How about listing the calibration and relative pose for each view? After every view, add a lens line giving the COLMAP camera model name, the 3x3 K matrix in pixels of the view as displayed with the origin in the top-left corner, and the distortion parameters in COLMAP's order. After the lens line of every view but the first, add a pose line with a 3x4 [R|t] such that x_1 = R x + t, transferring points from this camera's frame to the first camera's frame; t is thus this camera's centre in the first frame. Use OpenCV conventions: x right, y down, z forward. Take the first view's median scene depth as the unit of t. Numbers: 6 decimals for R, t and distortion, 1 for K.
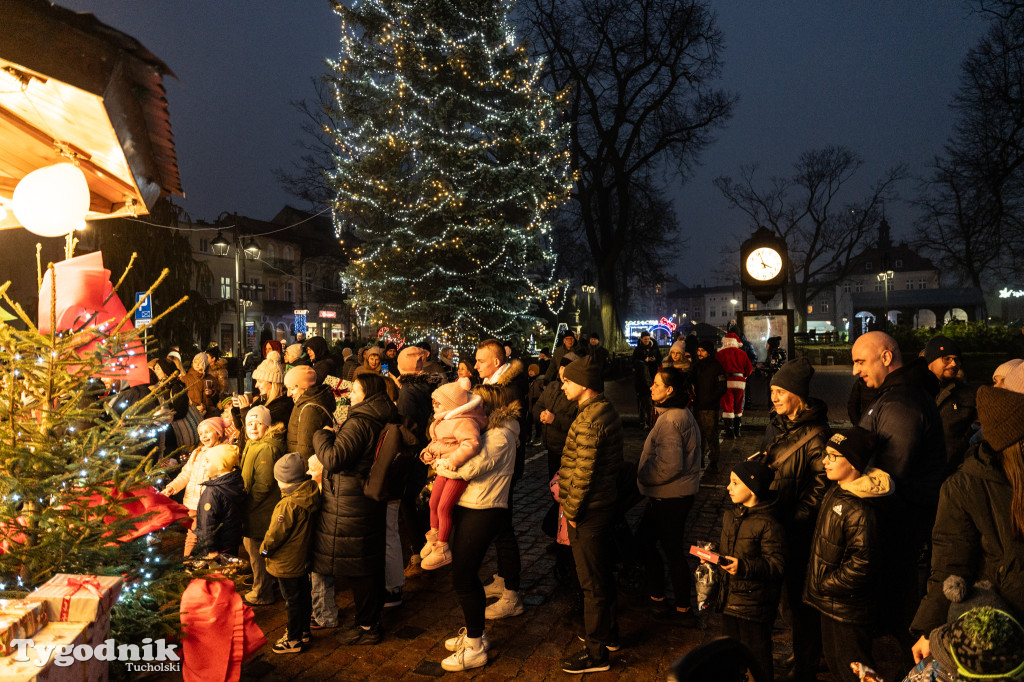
lens RADIAL K [[682.2, 0, 512.0], [0, 682.2, 341.0], [0, 0, 1]] dist [0.005578, -0.016407]
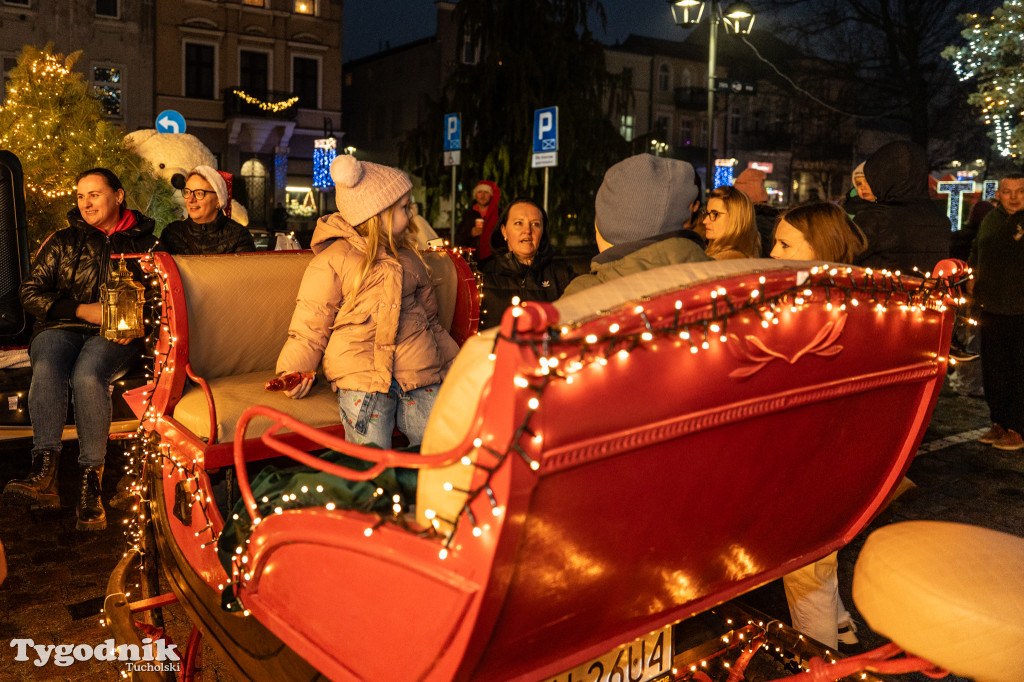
lens RADIAL K [[682.2, 0, 512.0], [0, 682.2, 341.0], [0, 0, 1]] dist [0.005578, -0.016407]
pose [[0.875310, 0.138388, -0.463338, -0.141285], [-0.049474, 0.978776, 0.198873, 0.009583], [0.481025, -0.151152, 0.863578, 0.232217]]
